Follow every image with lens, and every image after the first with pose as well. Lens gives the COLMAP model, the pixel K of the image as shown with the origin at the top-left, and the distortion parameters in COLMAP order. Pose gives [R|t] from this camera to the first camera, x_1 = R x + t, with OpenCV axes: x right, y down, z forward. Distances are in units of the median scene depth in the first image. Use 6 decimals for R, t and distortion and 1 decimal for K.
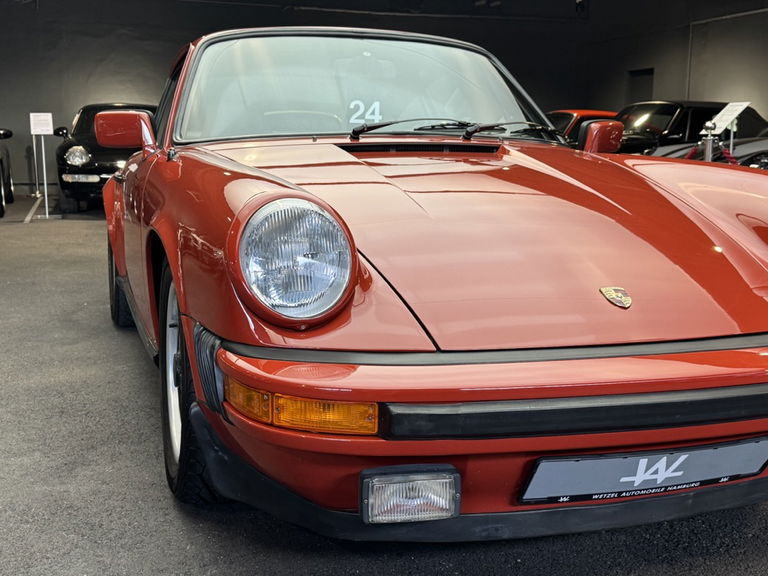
lens RADIAL K [[934.6, 0, 384.0], [0, 934.6, 288.0], [0, 0, 1]] dist [0.186734, -0.436738]
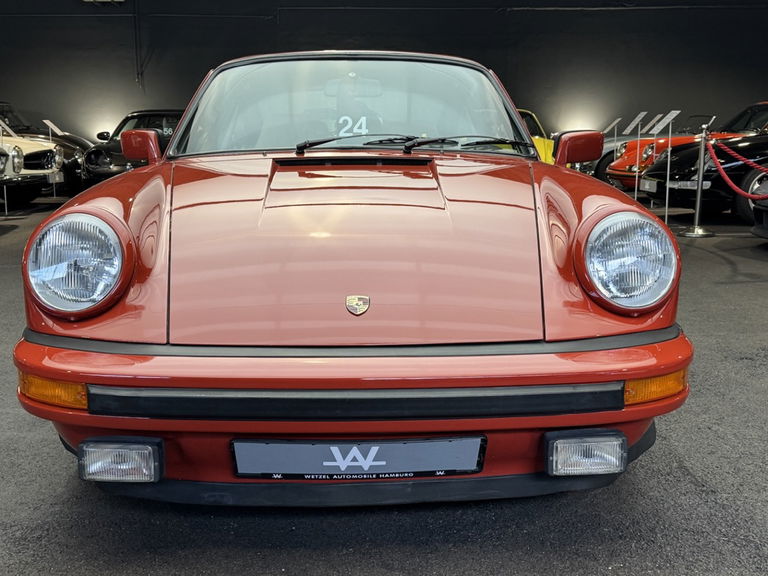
lens RADIAL K [[893.9, 0, 384.0], [0, 893.9, 288.0], [0, 0, 1]] dist [0.125369, -0.005694]
pose [[0.956803, 0.039449, -0.288049, 0.394740], [-0.034550, 0.999159, 0.022074, -0.023982], [0.288677, -0.011169, 0.957361, -0.014721]]
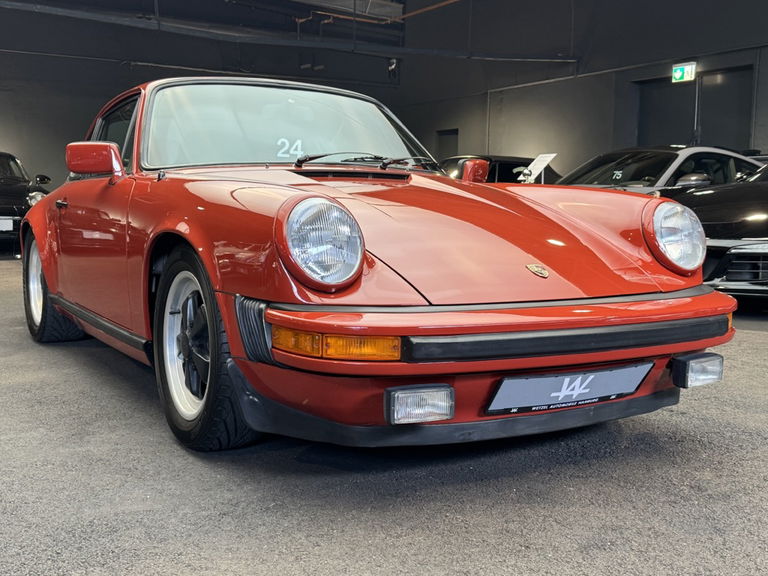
lens RADIAL K [[893.9, 0, 384.0], [0, 893.9, 288.0], [0, 0, 1]] dist [0.125369, -0.005694]
pose [[0.977966, -0.016635, 0.208098, -0.173799], [0.027421, 0.998420, -0.049055, 0.063746], [-0.206953, 0.053680, 0.976877, -0.176327]]
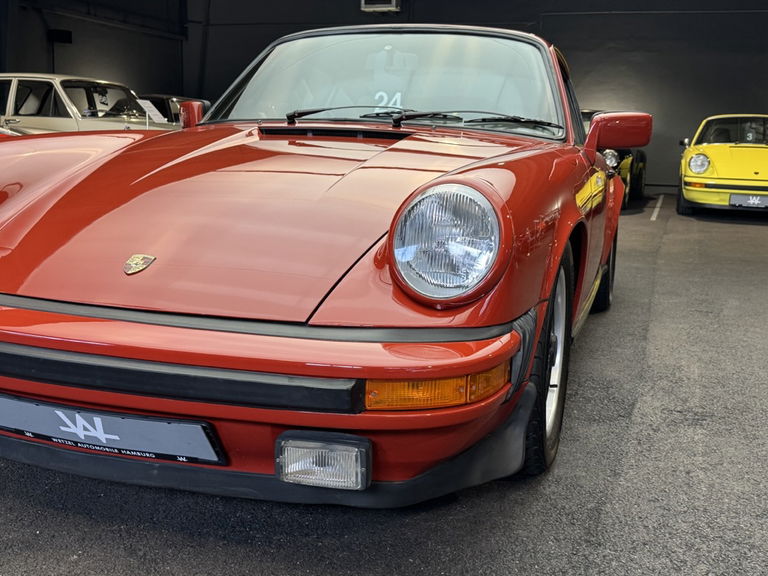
lens RADIAL K [[836.3, 0, 384.0], [0, 836.3, 288.0], [0, 0, 1]] dist [0.231501, -0.657114]
pose [[0.795626, 0.127022, -0.592321, 0.686062], [-0.121920, 0.991338, 0.048822, -0.028808], [0.593392, 0.033372, 0.804221, 0.275324]]
